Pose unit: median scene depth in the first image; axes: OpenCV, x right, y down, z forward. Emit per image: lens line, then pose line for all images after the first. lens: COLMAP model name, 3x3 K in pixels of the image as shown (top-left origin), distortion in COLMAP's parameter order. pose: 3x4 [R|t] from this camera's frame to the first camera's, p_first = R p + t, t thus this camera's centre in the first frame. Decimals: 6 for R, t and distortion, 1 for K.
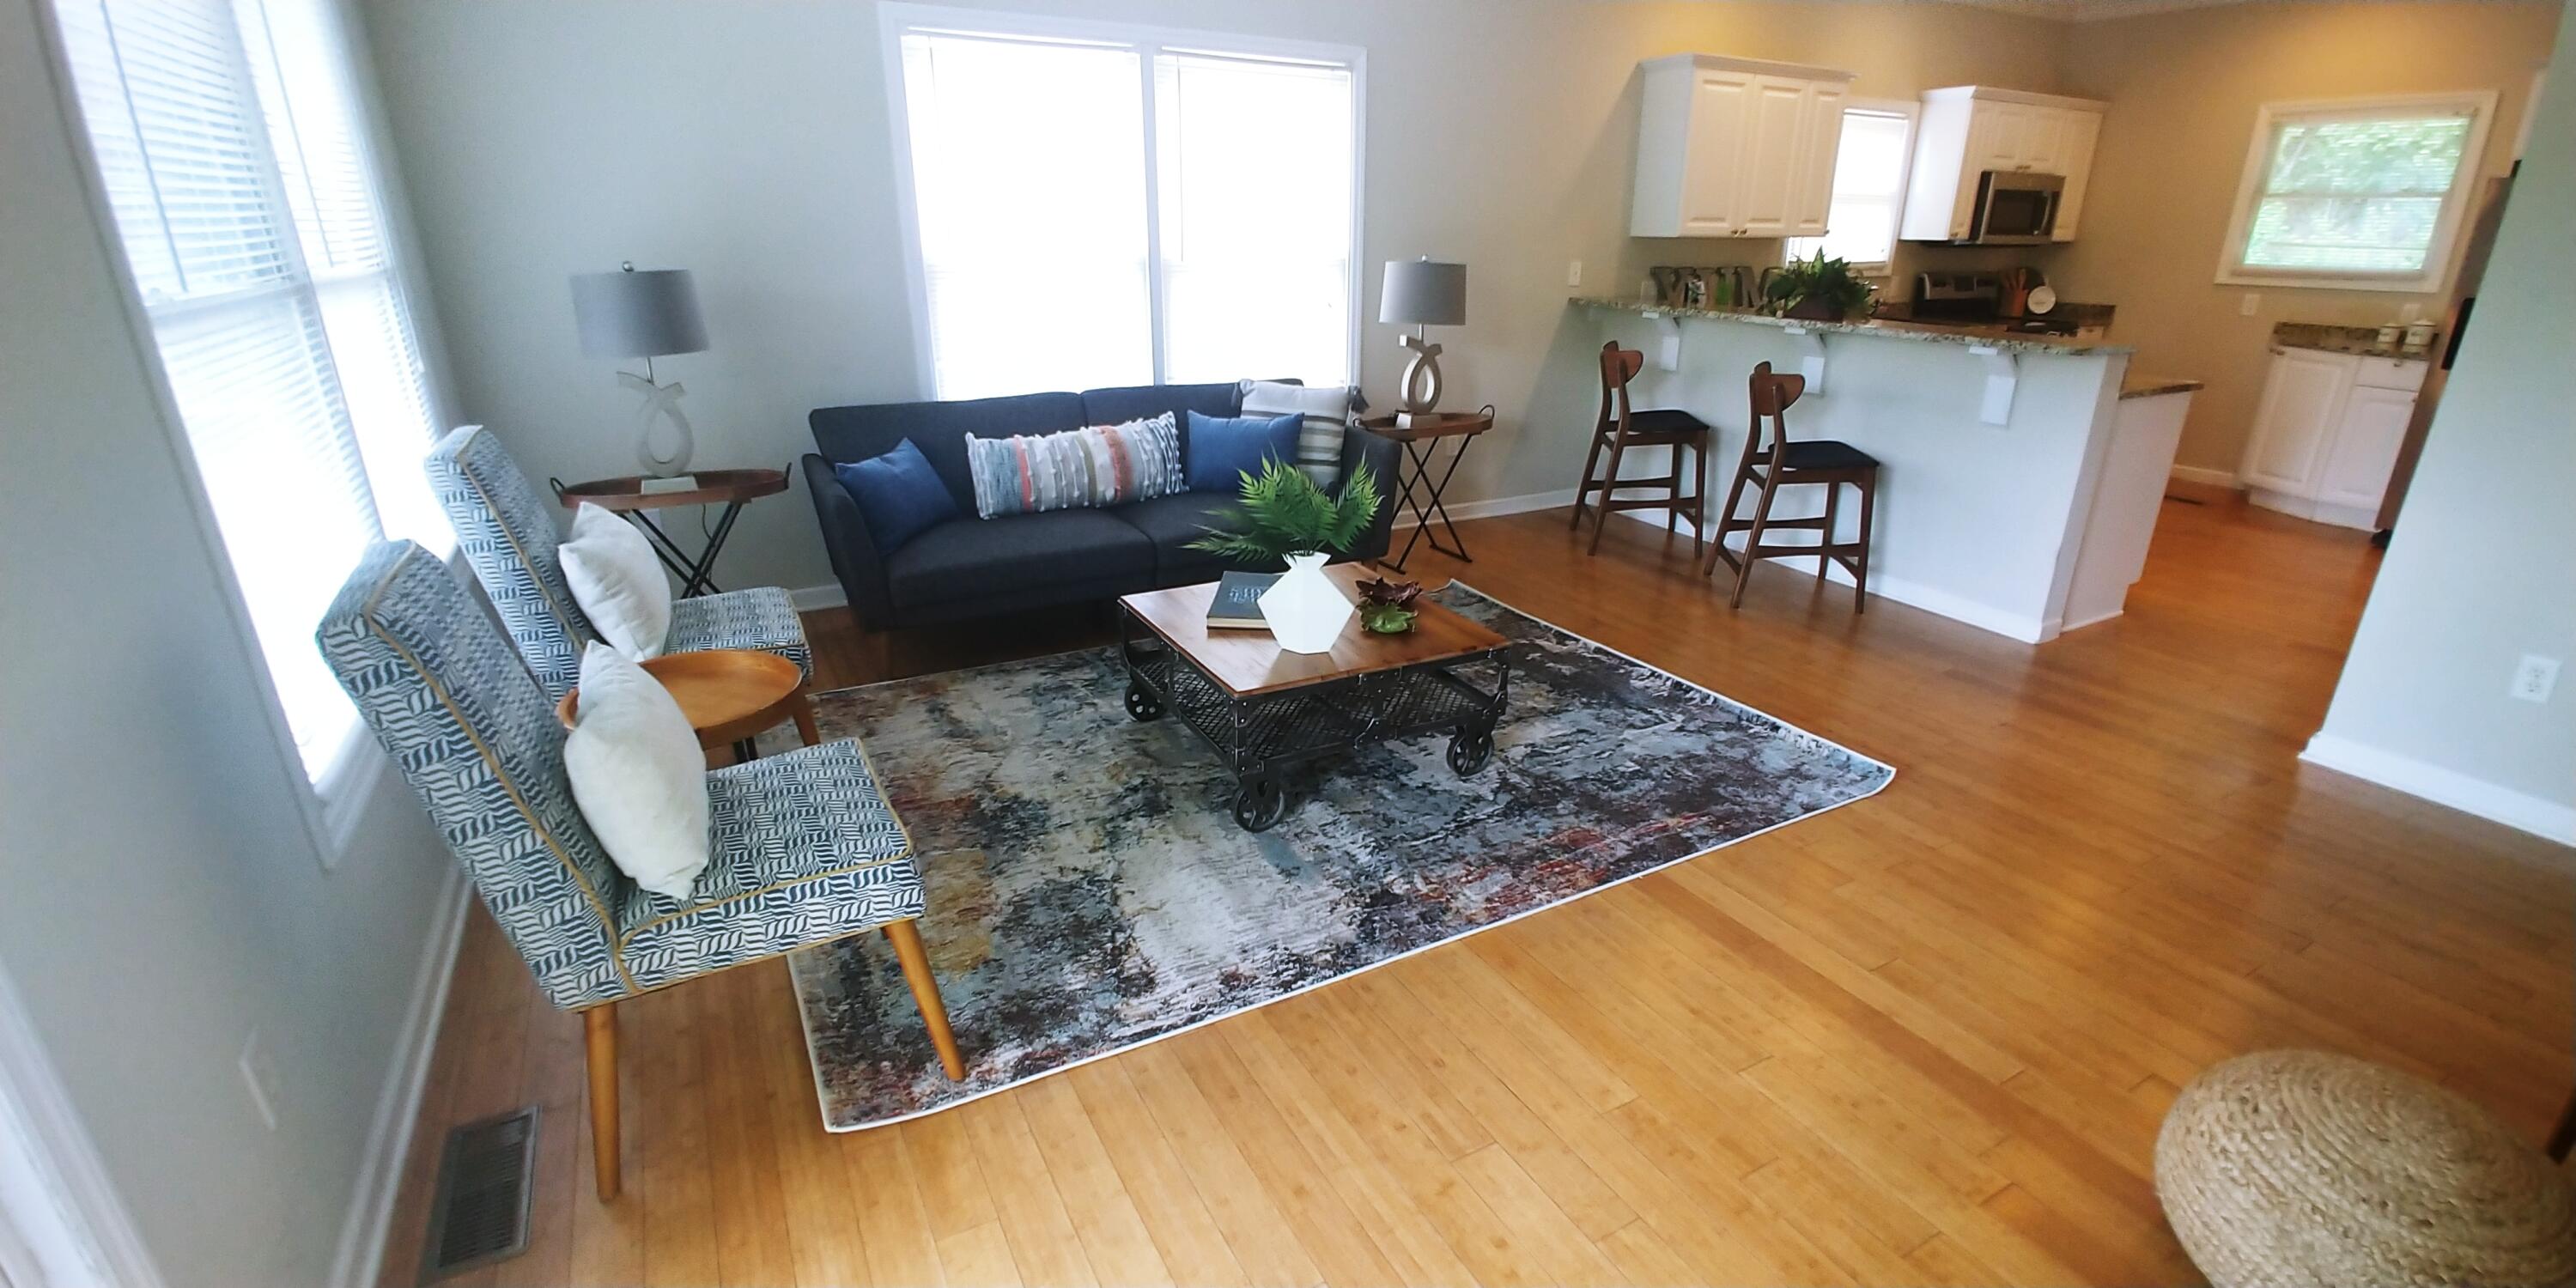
lens RADIAL K [[1123.1, 0, 1306.2], [0, 1123.1, 650.8], [0, 0, 1]] dist [-0.017496, -0.000060]
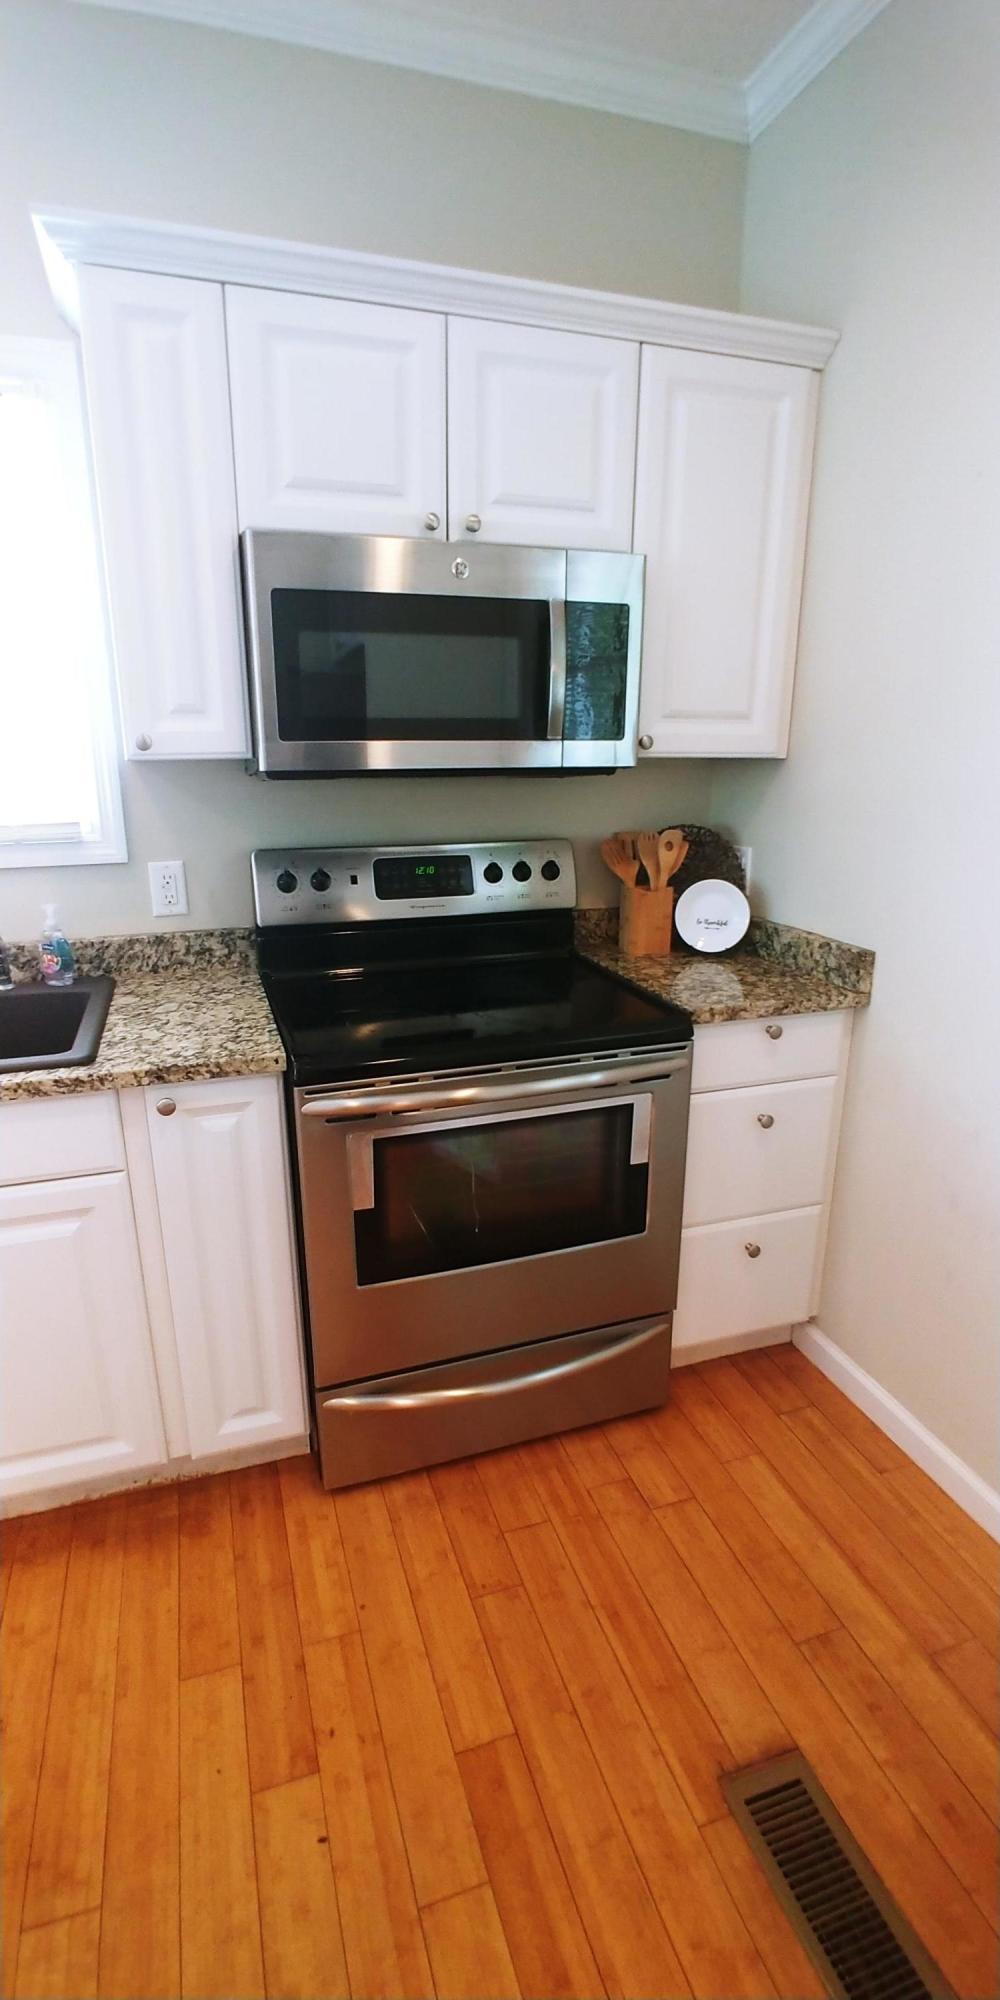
lens RADIAL K [[878.6, 0, 441.6], [0, 878.6, 1009.0], [0, 0, 1]] dist [-0.016454, -0.000154]
pose [[0.976783, 0.049486, -0.208436, 0.811036], [-0.065571, 0.995320, -0.070980, -0.329610], [0.203948, 0.083000, 0.975457, 0.897536]]
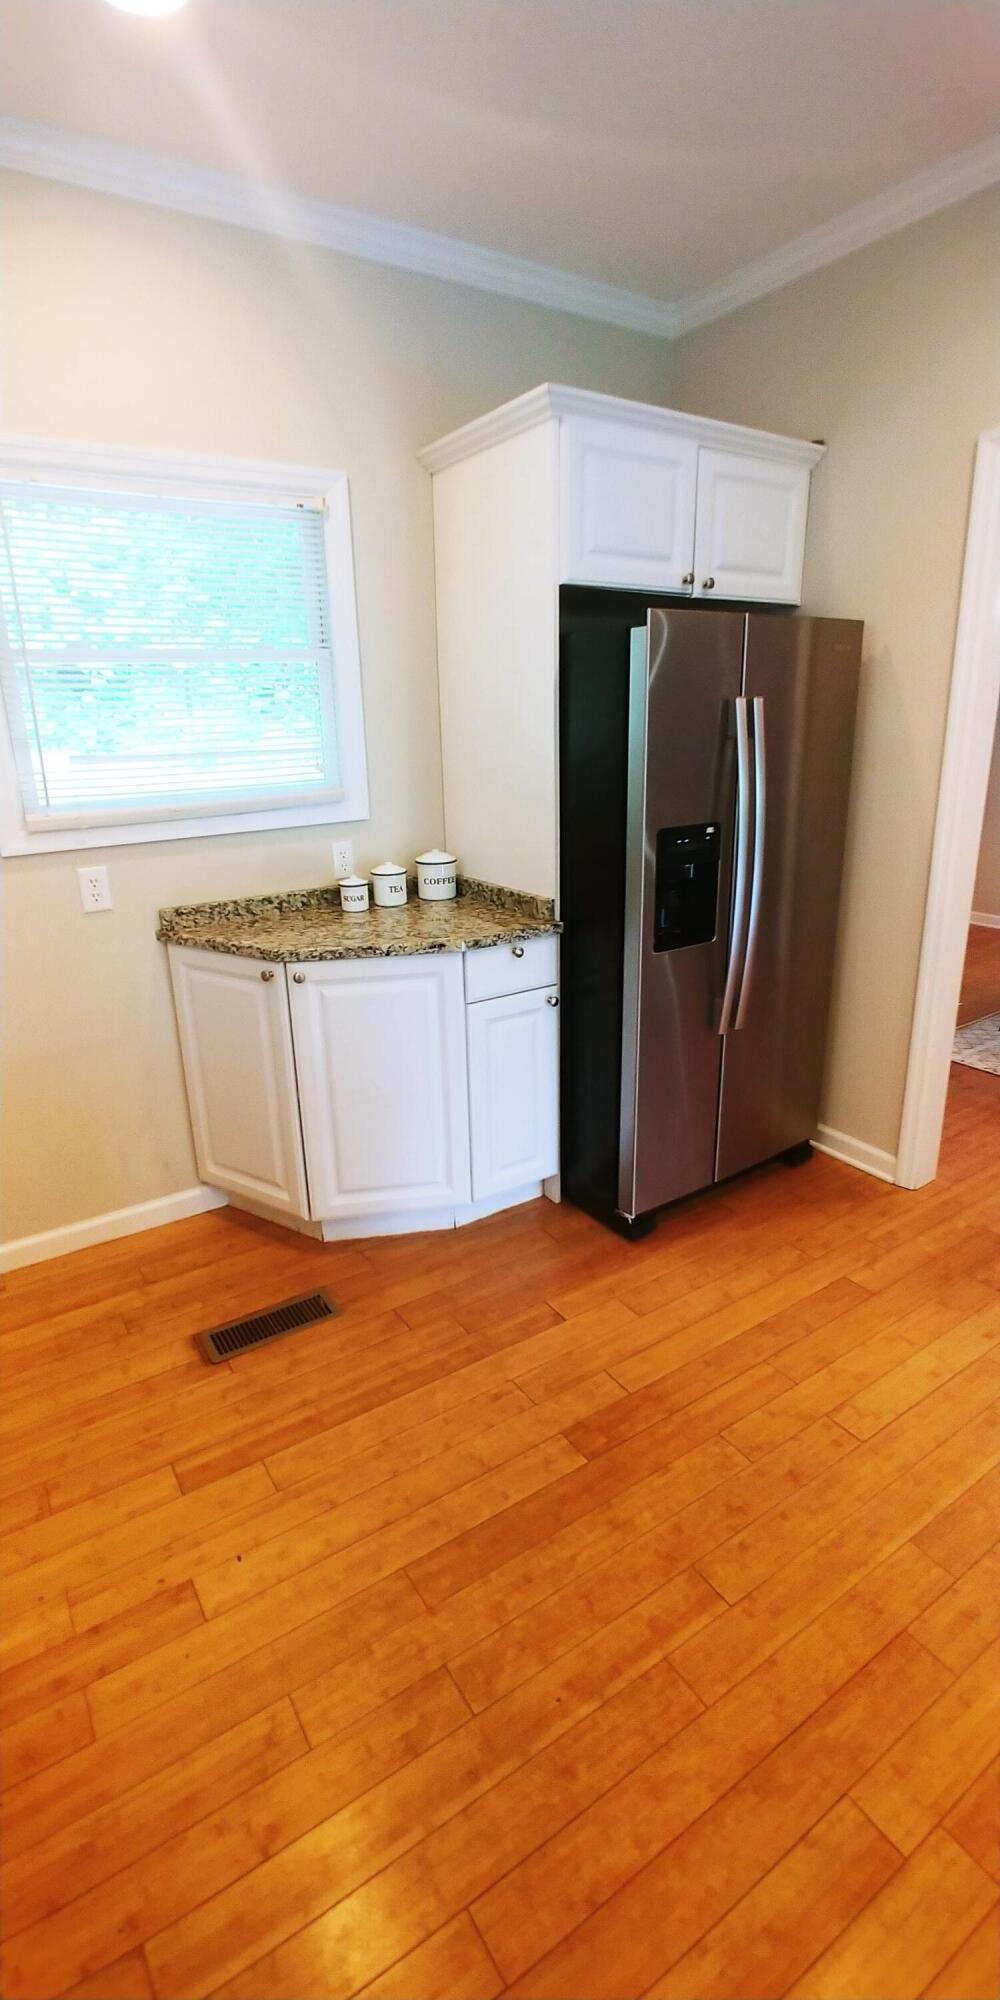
lens RADIAL K [[891.6, 0, 498.0], [0, 891.6, 985.7], [0, 0, 1]] dist [-0.033506, -0.000027]
pose [[-0.062016, -0.294461, 0.953649, 0.535986], [0.380376, 0.876405, 0.295346, -0.361350], [-0.922750, 0.381061, 0.057654, 0.941284]]
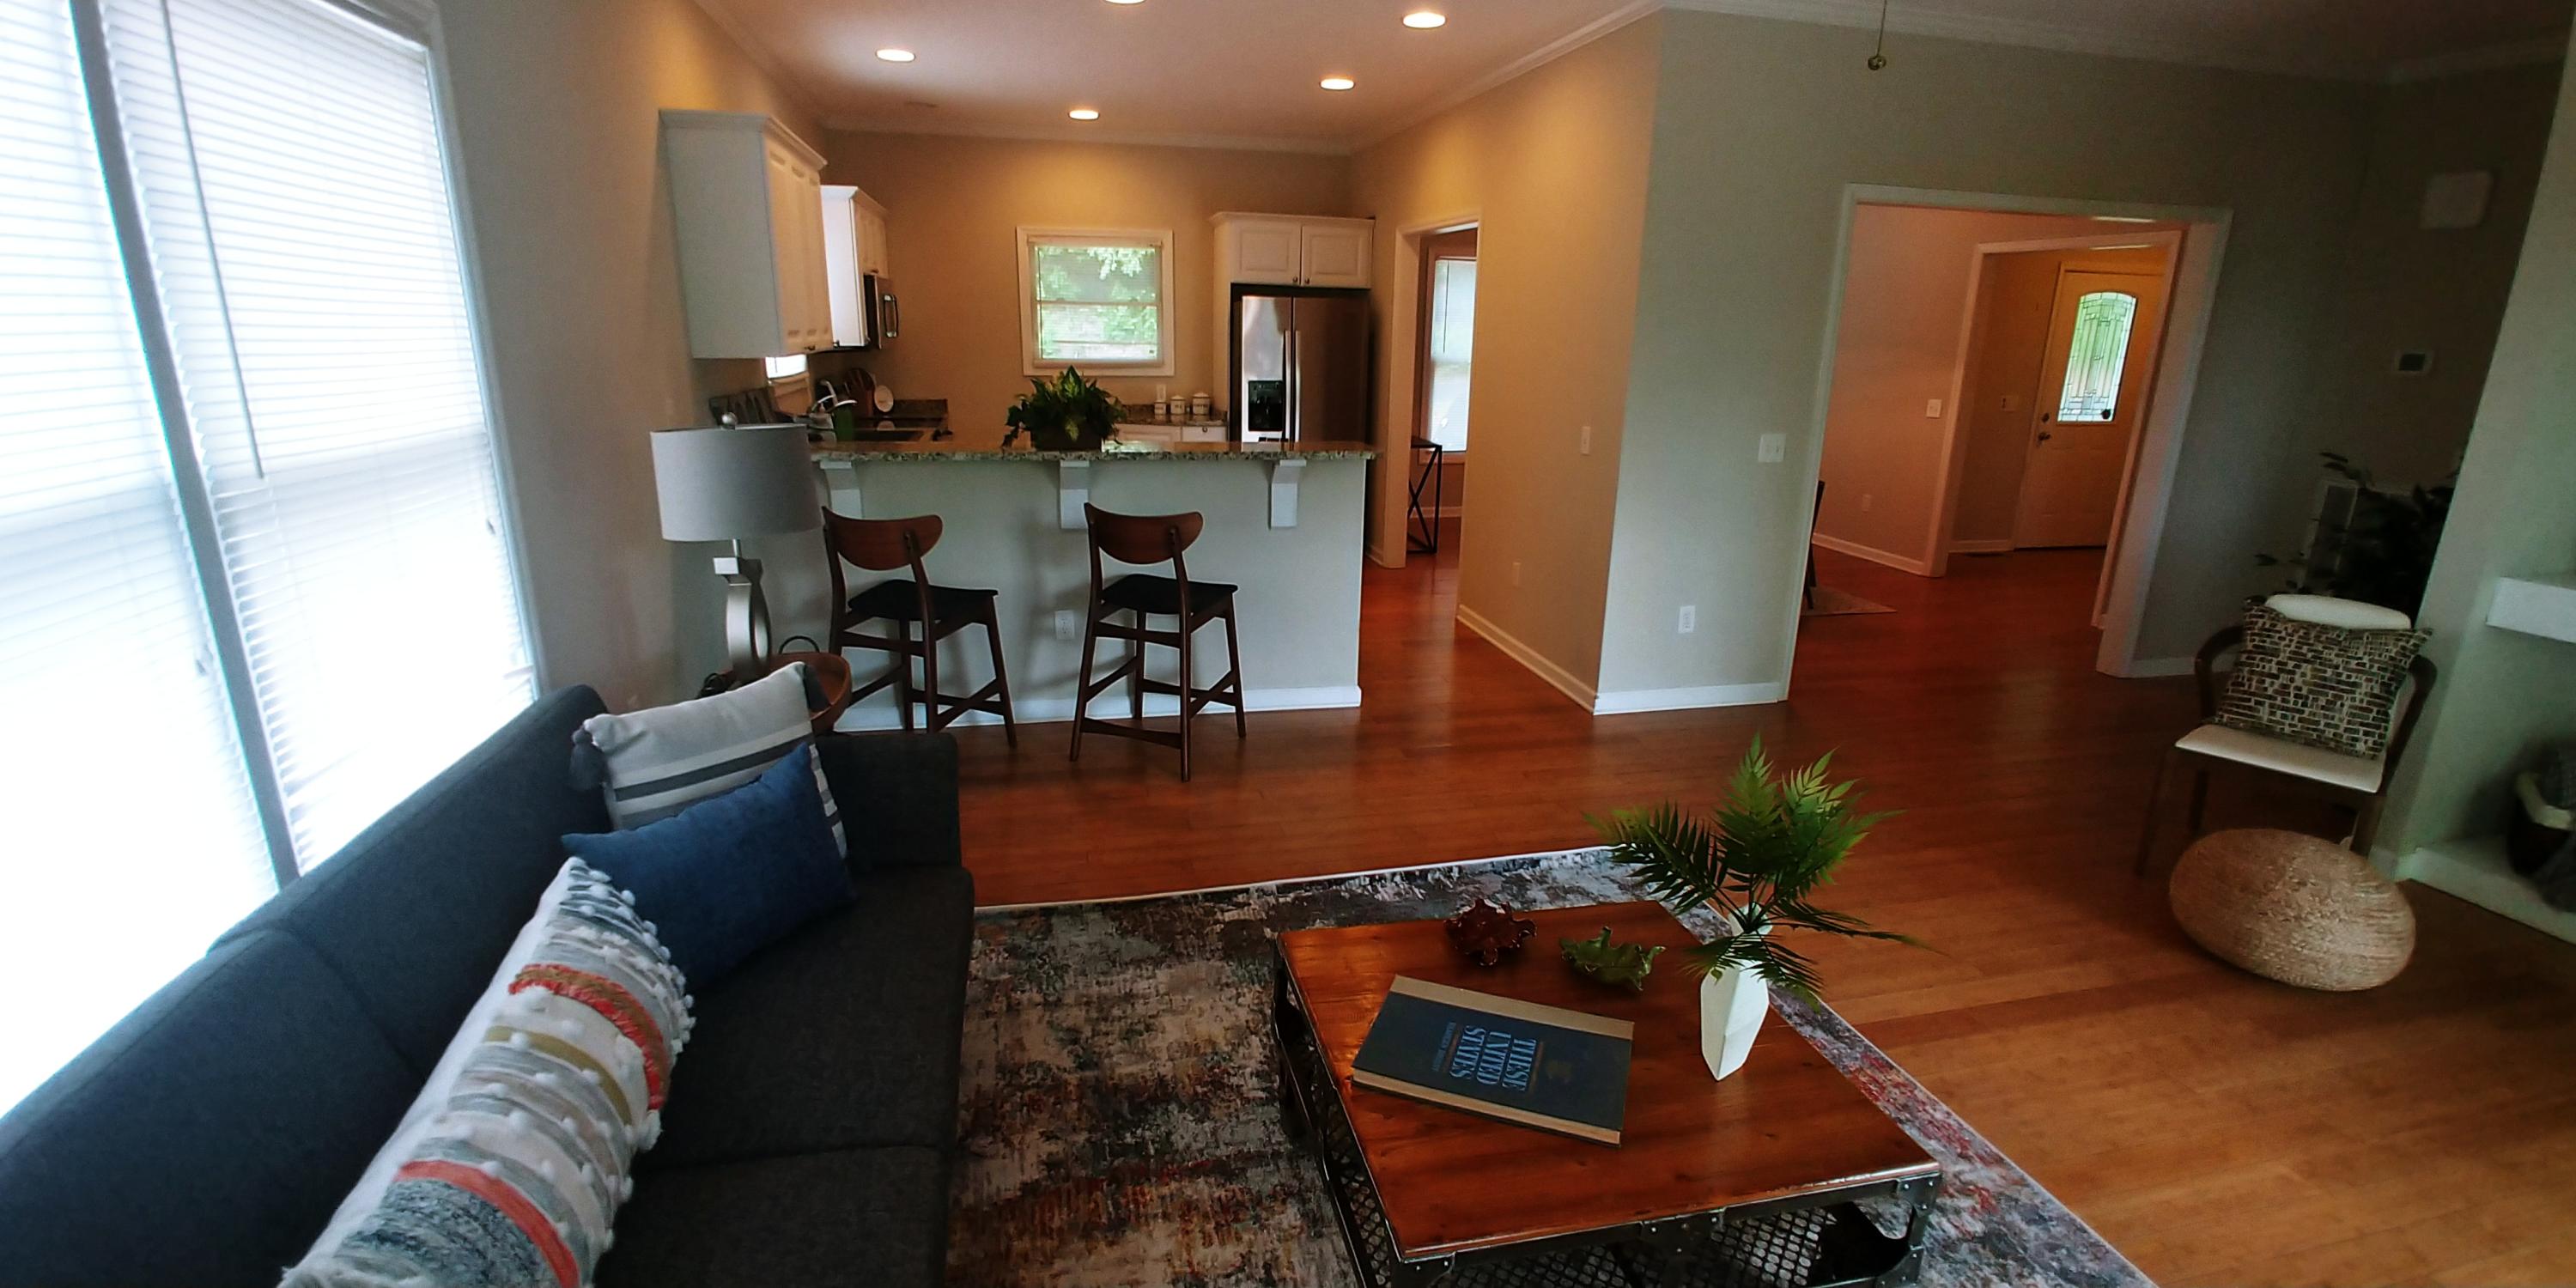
lens RADIAL K [[1131.7, 0, 1287.4], [0, 1131.7, 648.8], [0, 0, 1]] dist [-0.016454, -0.000154]
pose [[0.285148, -0.268012, 0.920250, -0.296831], [0.327159, 0.929665, 0.169381, -0.202885], [-0.900920, 0.252770, 0.352774, 0.470397]]
